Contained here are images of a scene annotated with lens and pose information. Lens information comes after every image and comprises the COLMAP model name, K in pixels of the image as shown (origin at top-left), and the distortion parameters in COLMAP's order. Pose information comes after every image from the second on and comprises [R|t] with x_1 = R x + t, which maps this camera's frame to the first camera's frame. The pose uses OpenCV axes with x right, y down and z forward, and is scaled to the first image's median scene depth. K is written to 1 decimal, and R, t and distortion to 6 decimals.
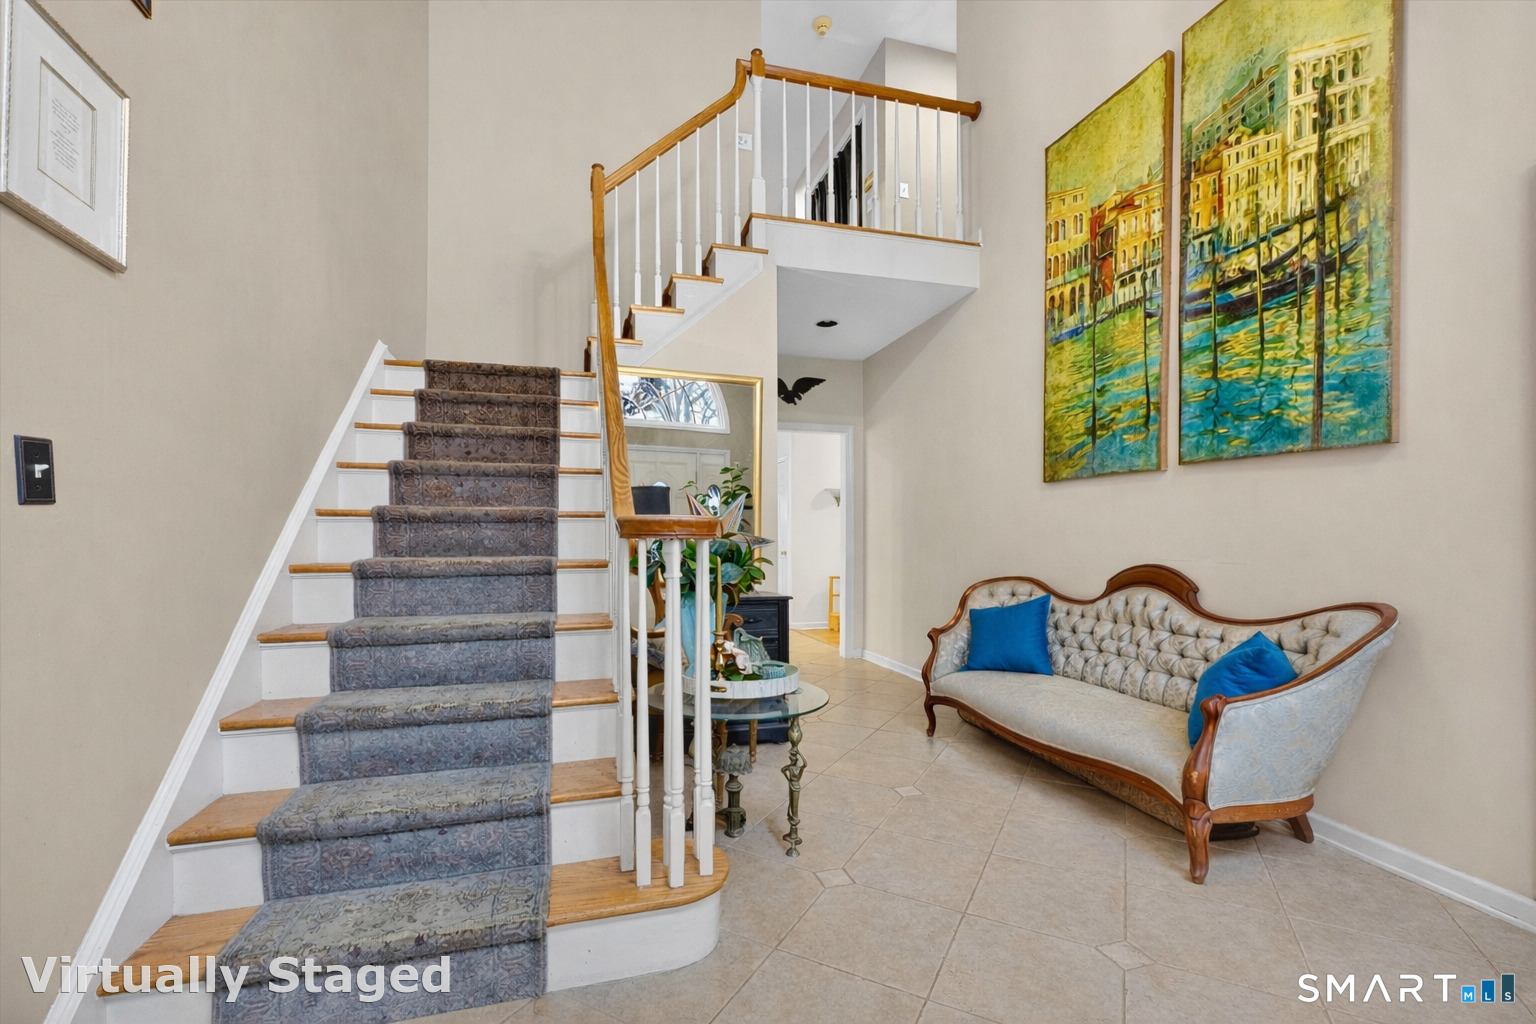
lens RADIAL K [[664.3, 0, 773.6], [0, 664.3, 538.2], [0, 0, 1]] dist [-0.000765, -0.000495]
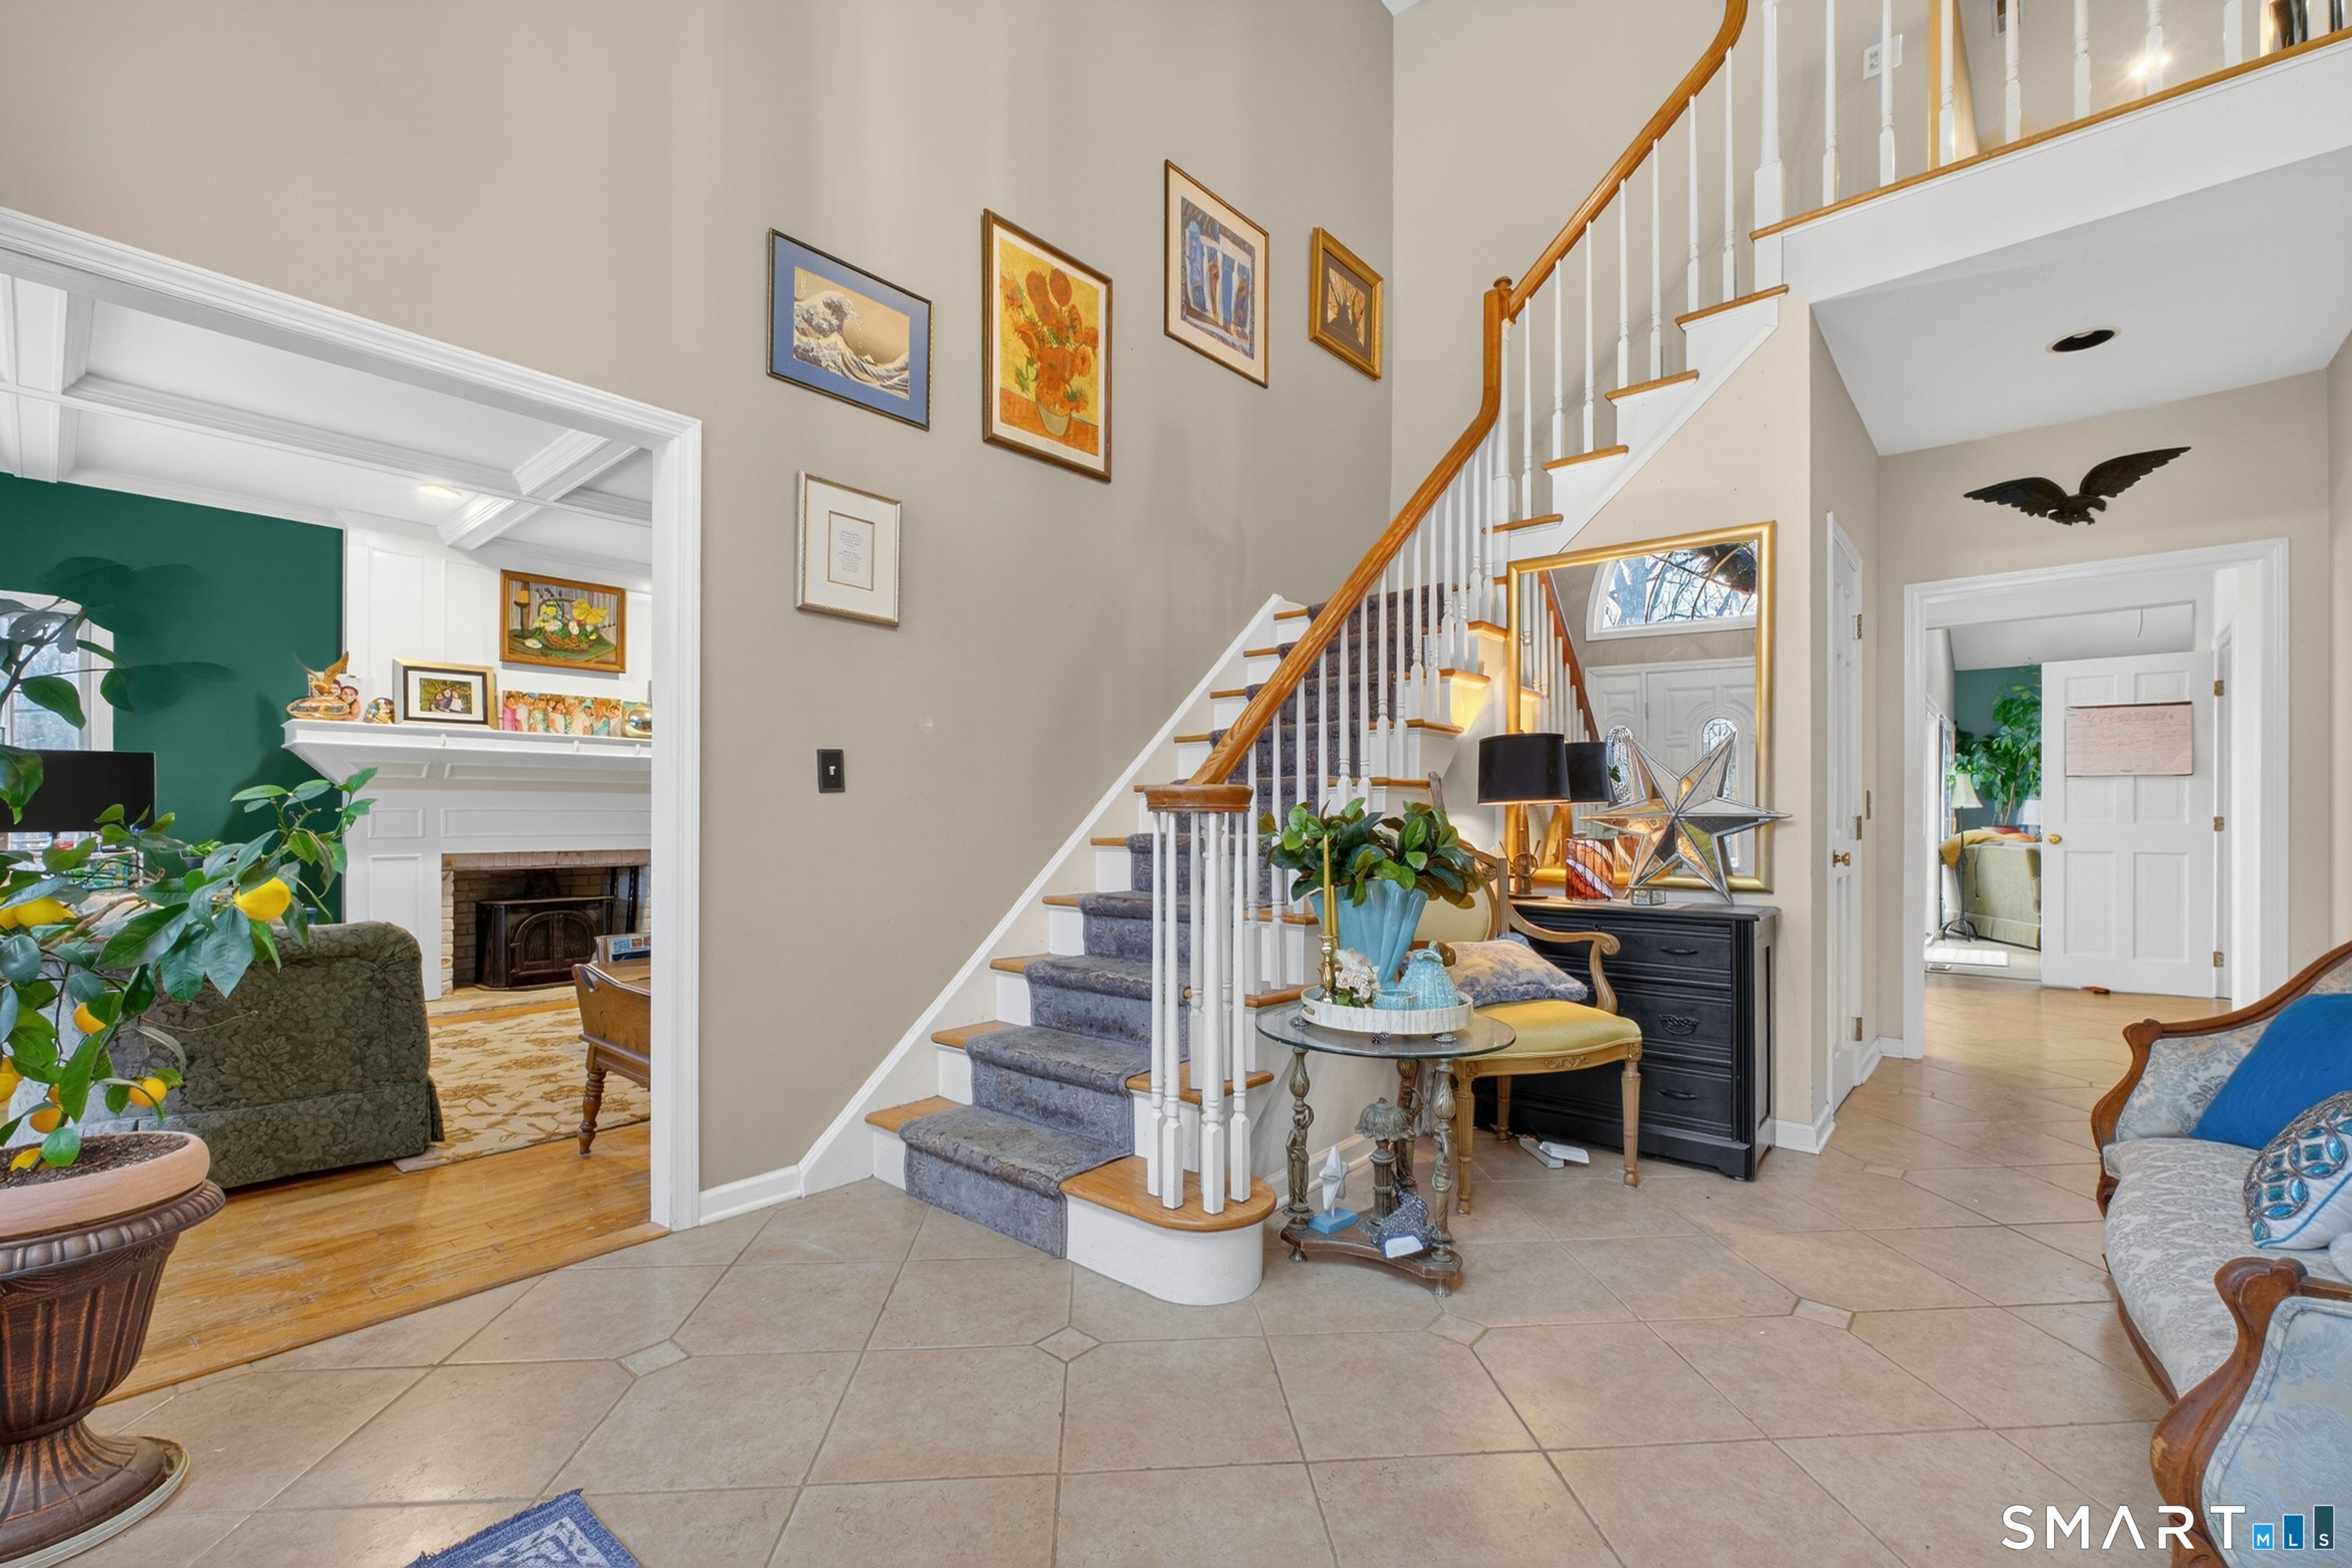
lens RADIAL K [[1017.2, 0, 1172.2], [0, 1017.2, 824.0], [0, 0, 1]] dist [-0.000765, -0.000495]
pose [[0.533053, 0.000901, -0.846081, 0.465801], [0.002941, 0.999991, 0.002918, 0.006818], [0.846077, -0.004044, 0.533046, 0.133026]]
